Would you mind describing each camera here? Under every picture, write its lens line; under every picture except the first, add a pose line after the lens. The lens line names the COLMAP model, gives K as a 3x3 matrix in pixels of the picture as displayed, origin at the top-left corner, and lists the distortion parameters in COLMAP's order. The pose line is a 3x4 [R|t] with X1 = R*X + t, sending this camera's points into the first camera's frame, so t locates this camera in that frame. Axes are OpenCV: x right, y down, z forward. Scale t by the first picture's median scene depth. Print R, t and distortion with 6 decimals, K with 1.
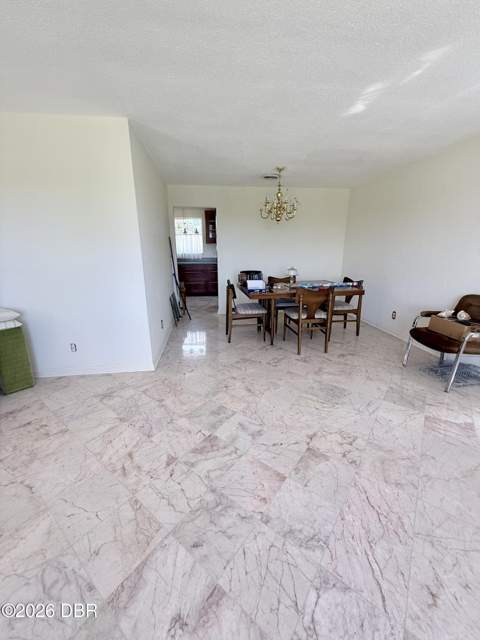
lens RADIAL K [[258.6, 0, 239.9], [0, 258.6, 322.0], [0, 0, 1]] dist [0.001655, 0.000204]
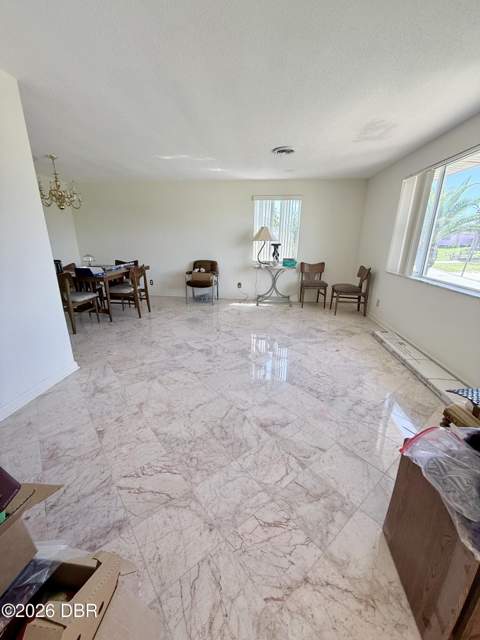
lens RADIAL K [[258.6, 0, 239.6], [0, 258.6, 319.9], [0, 0, 1]] dist [0.001655, 0.000204]
pose [[0.228202, -0.286593, 0.930477, -1.267177], [0.265484, 0.937795, 0.223737, -0.039854], [-0.936719, 0.195970, 0.290093, 0.187455]]
